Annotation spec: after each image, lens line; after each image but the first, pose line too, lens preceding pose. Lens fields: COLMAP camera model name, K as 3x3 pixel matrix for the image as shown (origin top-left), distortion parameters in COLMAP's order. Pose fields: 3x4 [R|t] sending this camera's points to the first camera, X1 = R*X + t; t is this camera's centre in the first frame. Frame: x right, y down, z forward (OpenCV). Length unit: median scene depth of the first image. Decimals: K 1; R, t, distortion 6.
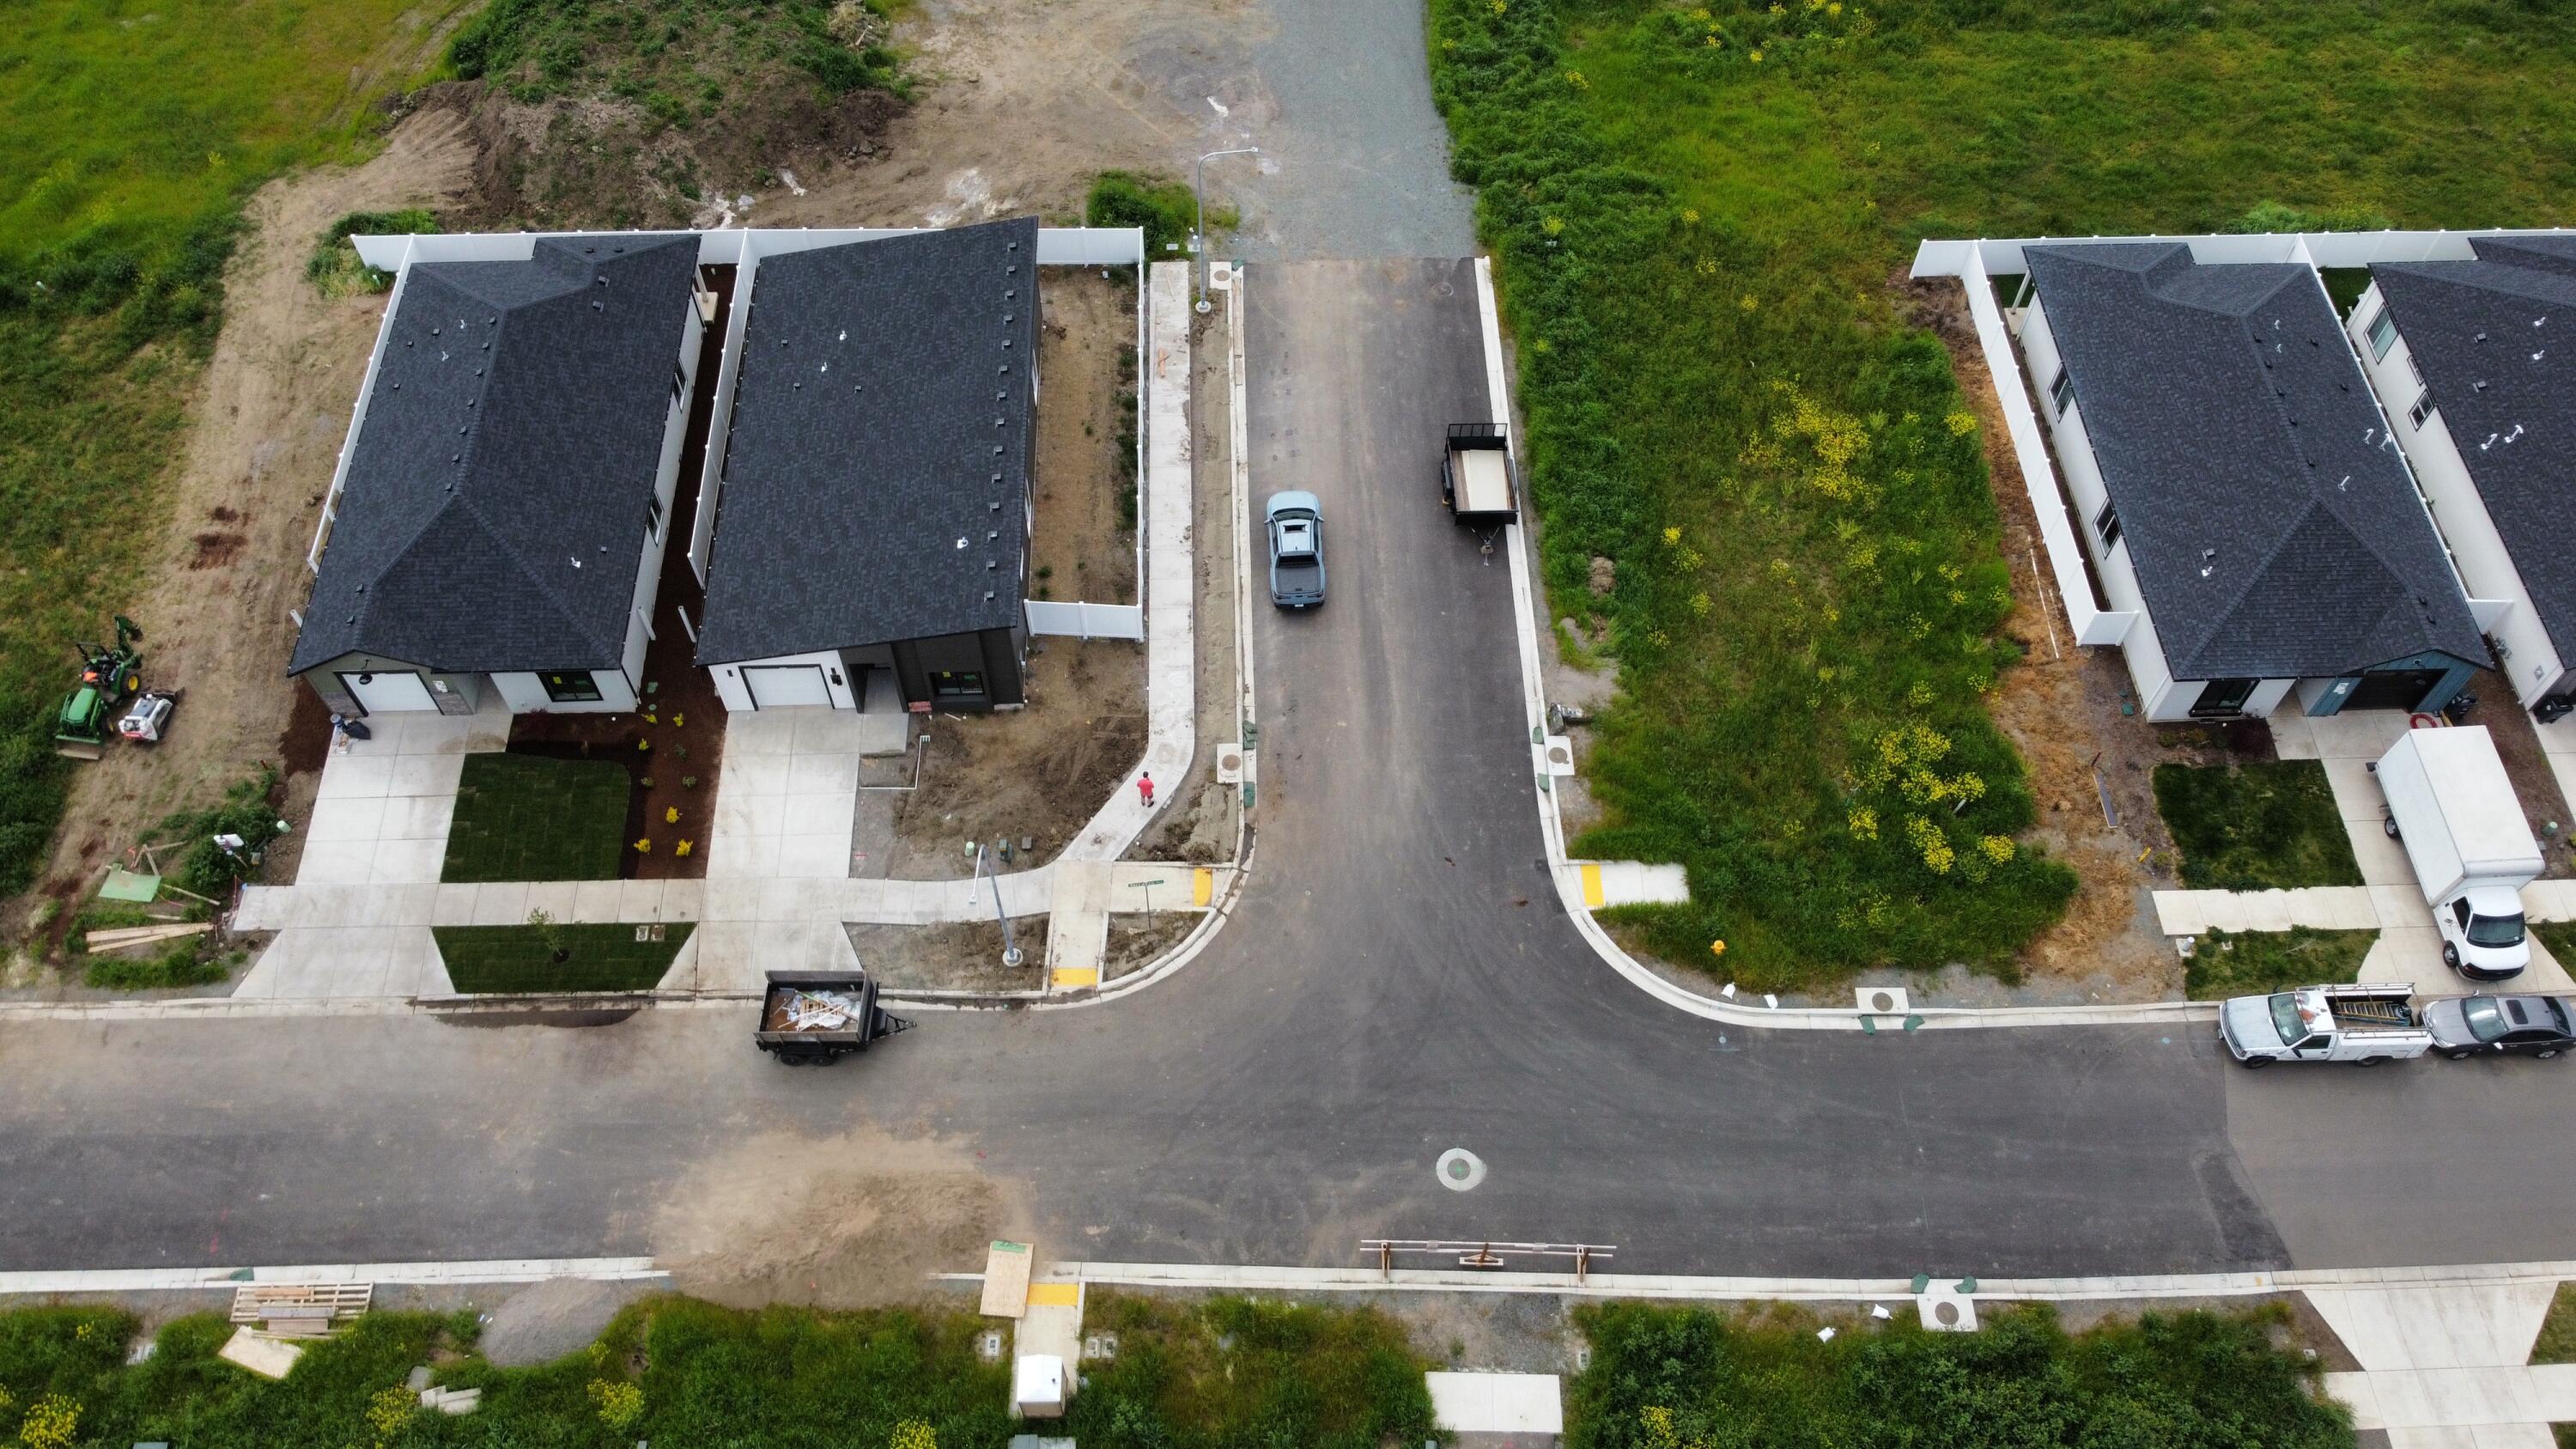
lens RADIAL K [[1954.7, 0, 1293.6], [0, 1954.7, 716.5], [0, 0, 1]] dist [-0.010418, 0.014093]
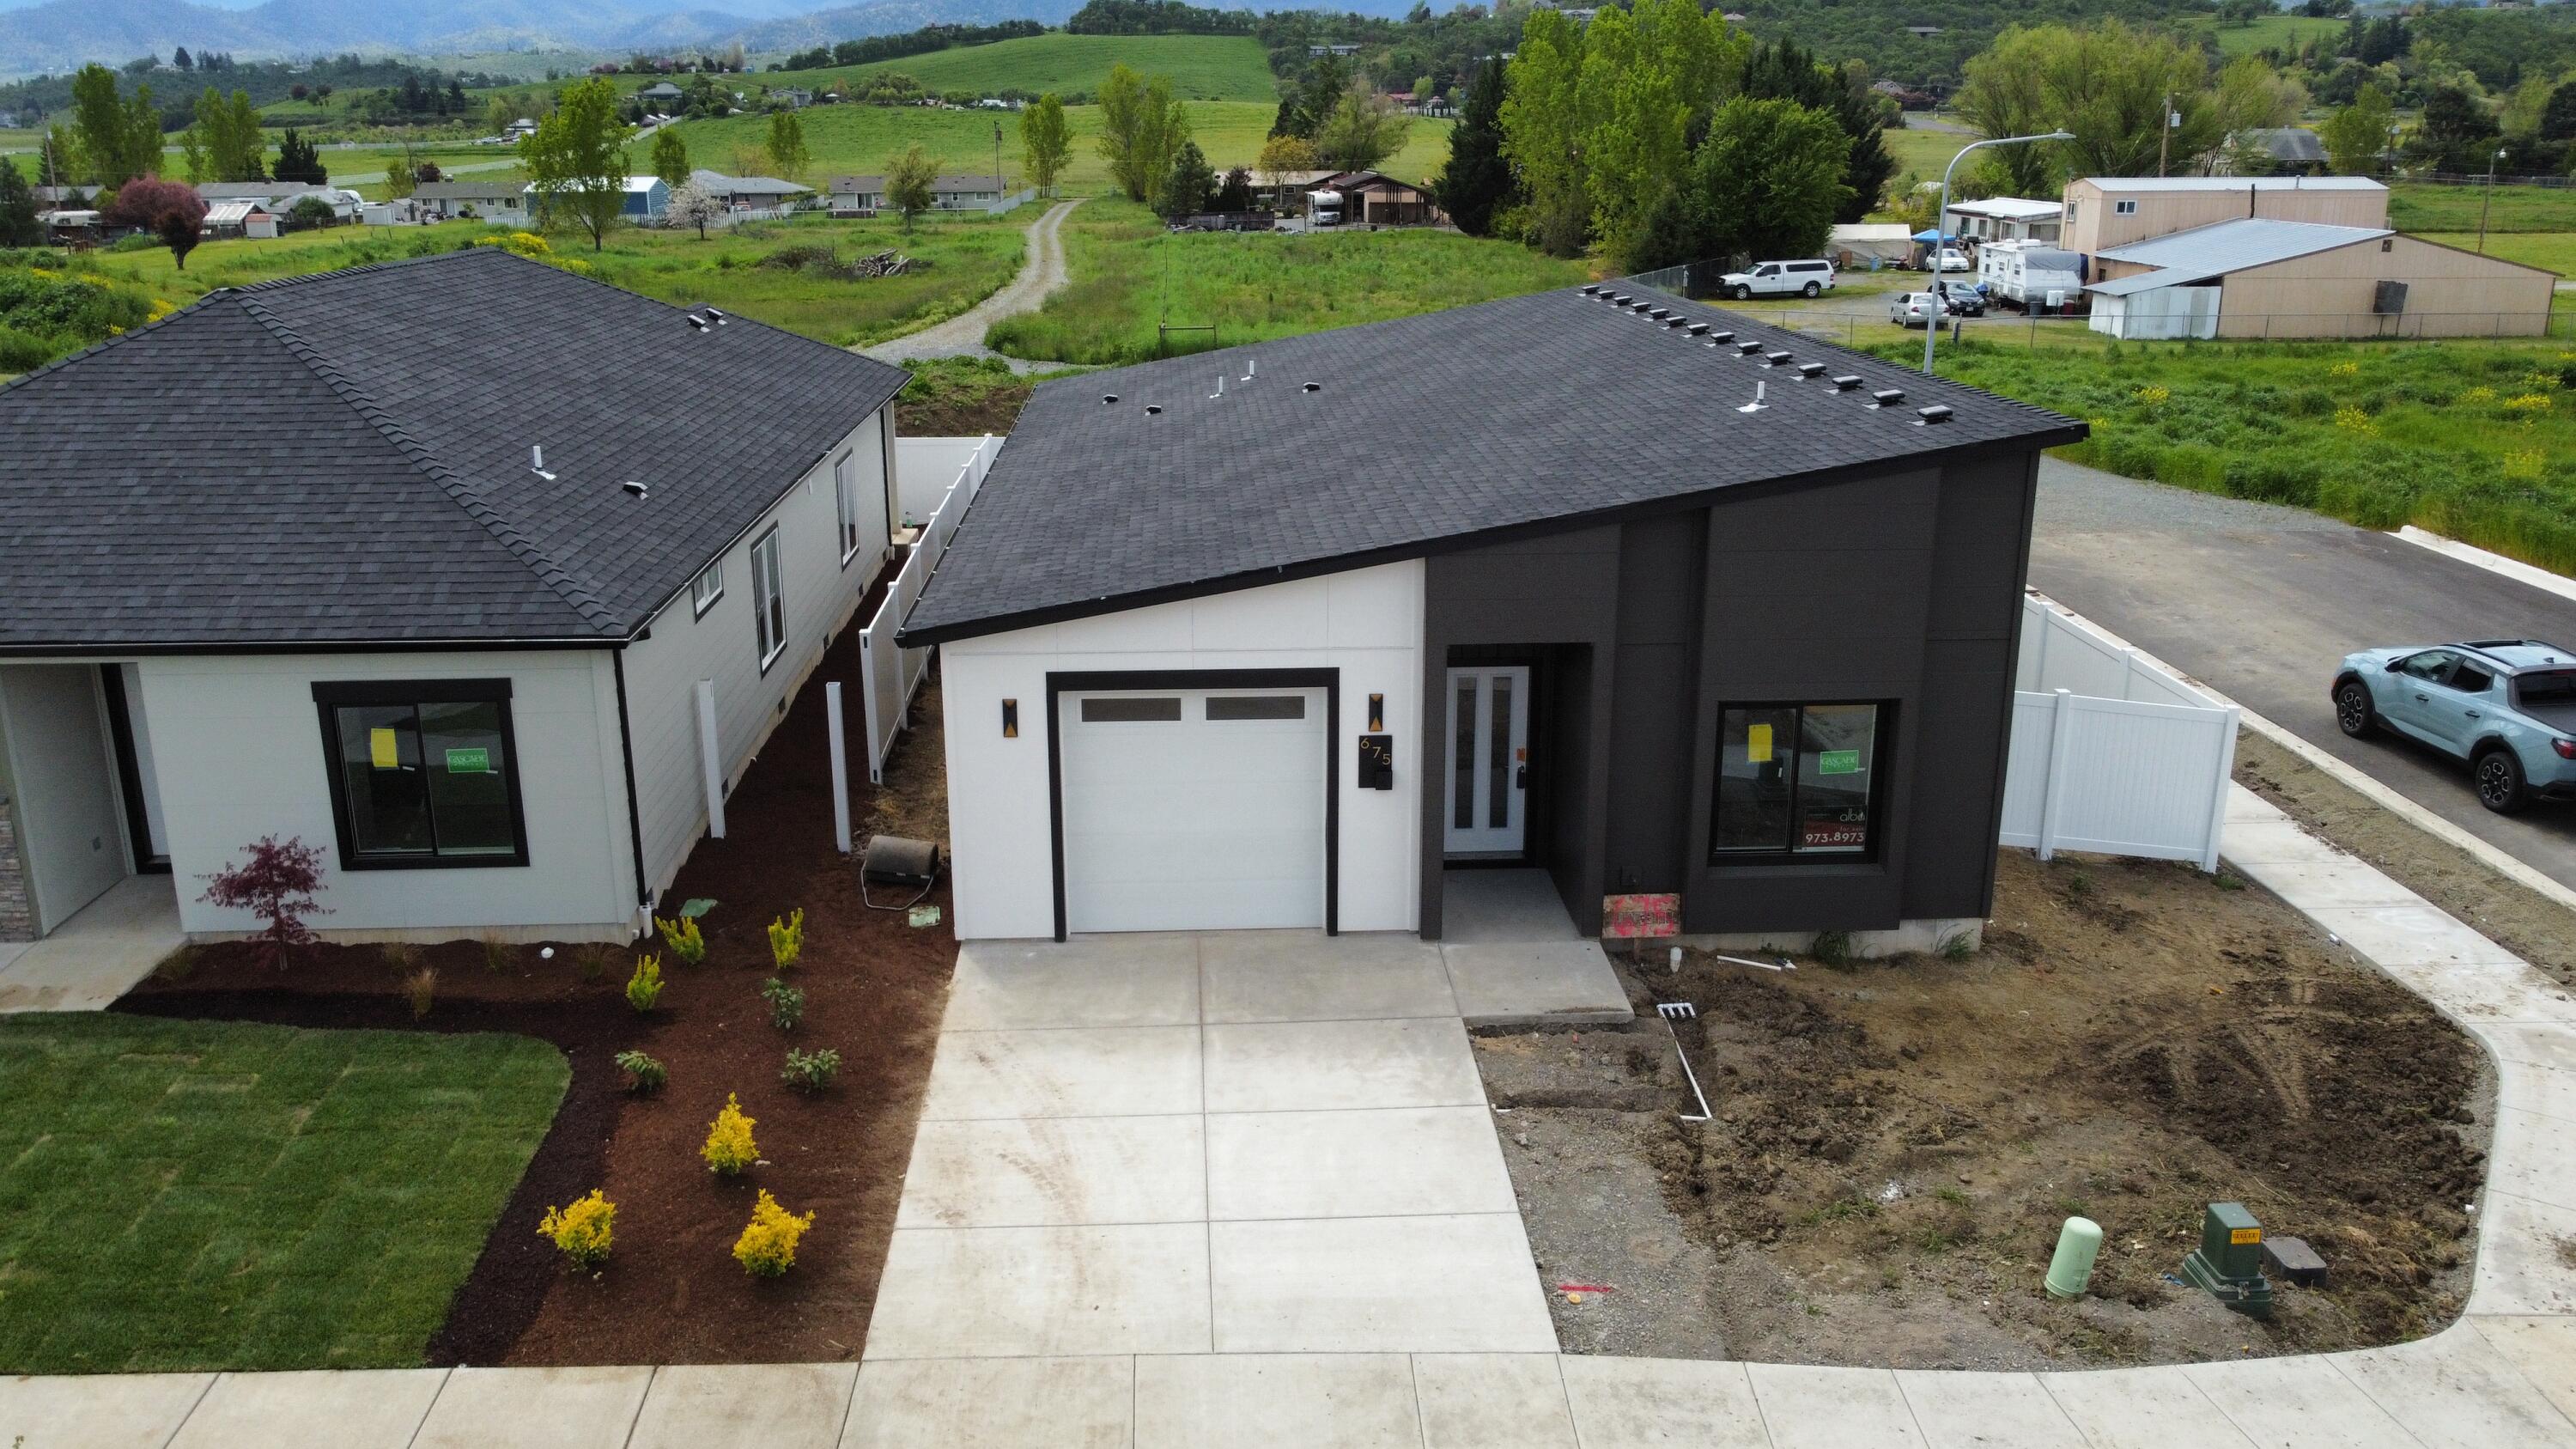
lens RADIAL K [[1954.7, 0, 1272.3], [0, 1954.7, 728.5], [0, 0, 1]] dist [-0.010418, 0.014093]
pose [[0.999798, -0.019176, 0.006046, -0.249783], [0.018663, 0.773241, -0.633837, 0.154989], [0.007479, 0.633822, 0.773443, 0.776040]]
